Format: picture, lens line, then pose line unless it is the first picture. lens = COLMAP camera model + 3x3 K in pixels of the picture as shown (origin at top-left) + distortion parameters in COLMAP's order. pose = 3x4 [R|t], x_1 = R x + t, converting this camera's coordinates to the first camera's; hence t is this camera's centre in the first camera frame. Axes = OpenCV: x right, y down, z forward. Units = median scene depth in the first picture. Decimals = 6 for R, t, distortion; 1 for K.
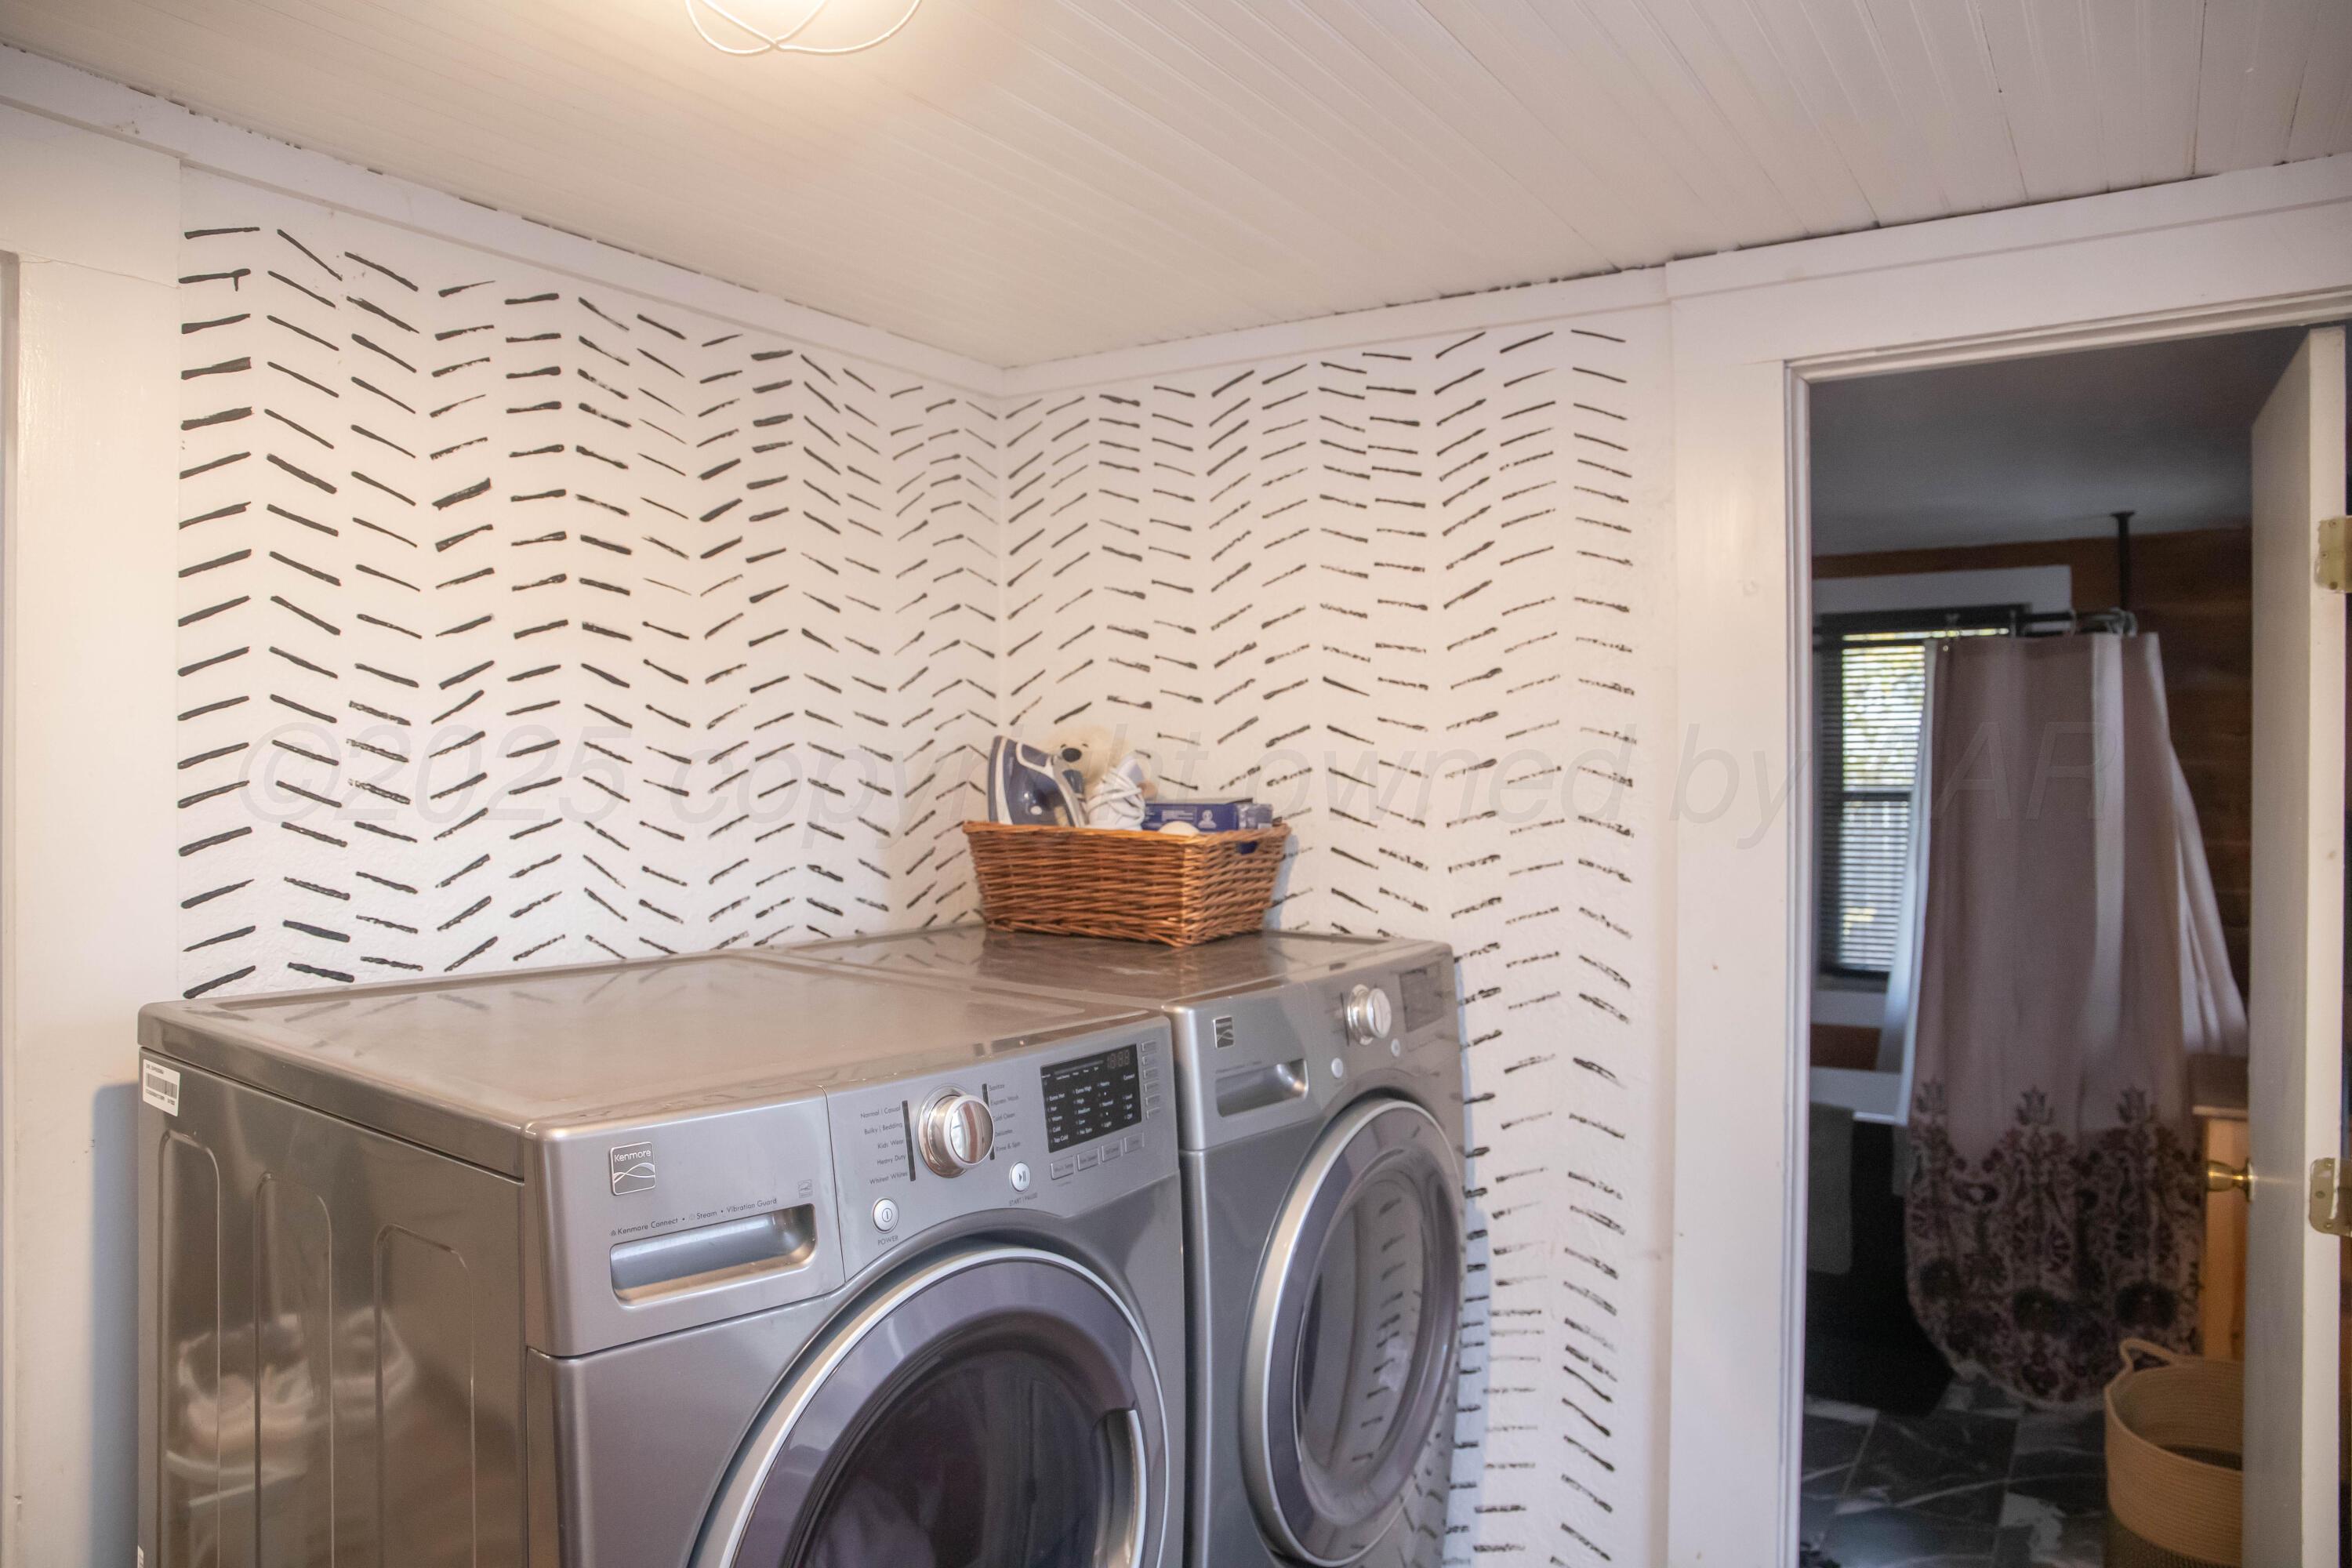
lens RADIAL K [[1774.1, 0, 1176.0], [0, 1774.1, 784.0], [0, 0, 1]] dist [-0.088316, 0.095211]
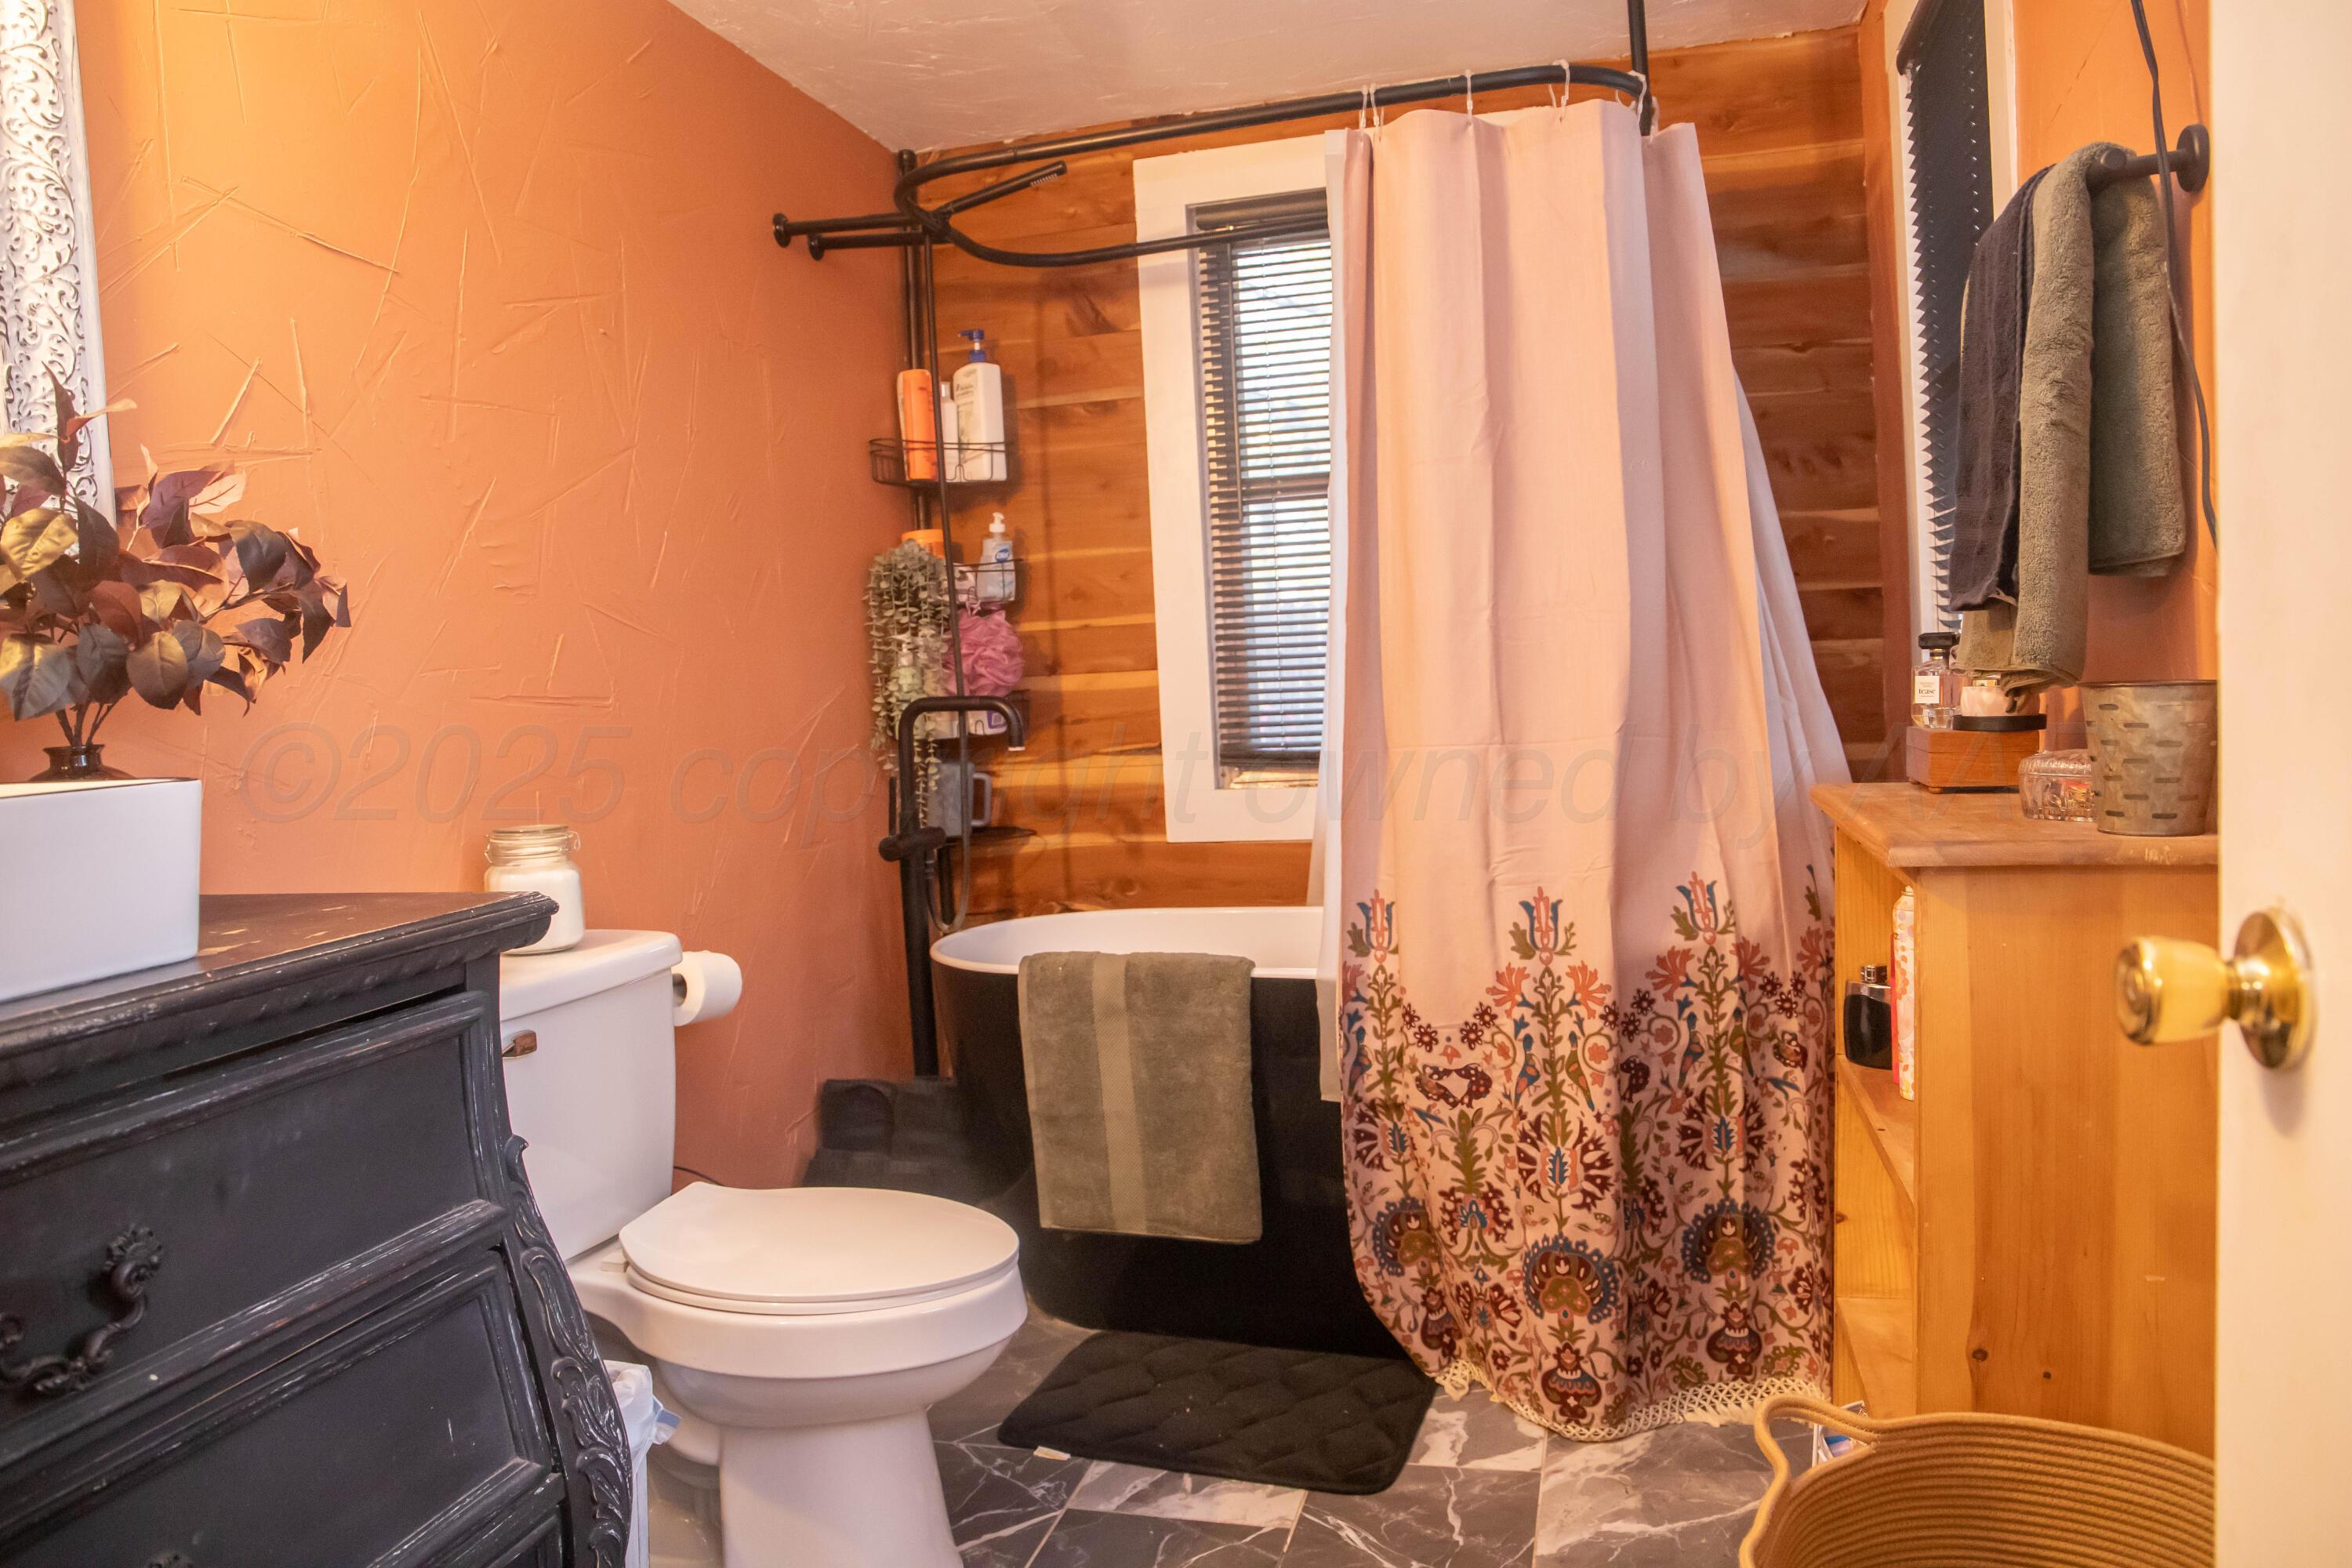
lens RADIAL K [[1774.1, 0, 1176.0], [0, 1774.1, 784.0], [0, 0, 1]] dist [-0.088316, 0.095211]
pose [[0.963730, -0.062897, 0.259361, 0.231055], [0.052126, 0.997476, 0.048208, 0.105493], [-0.261738, -0.032940, 0.964577, 0.477665]]
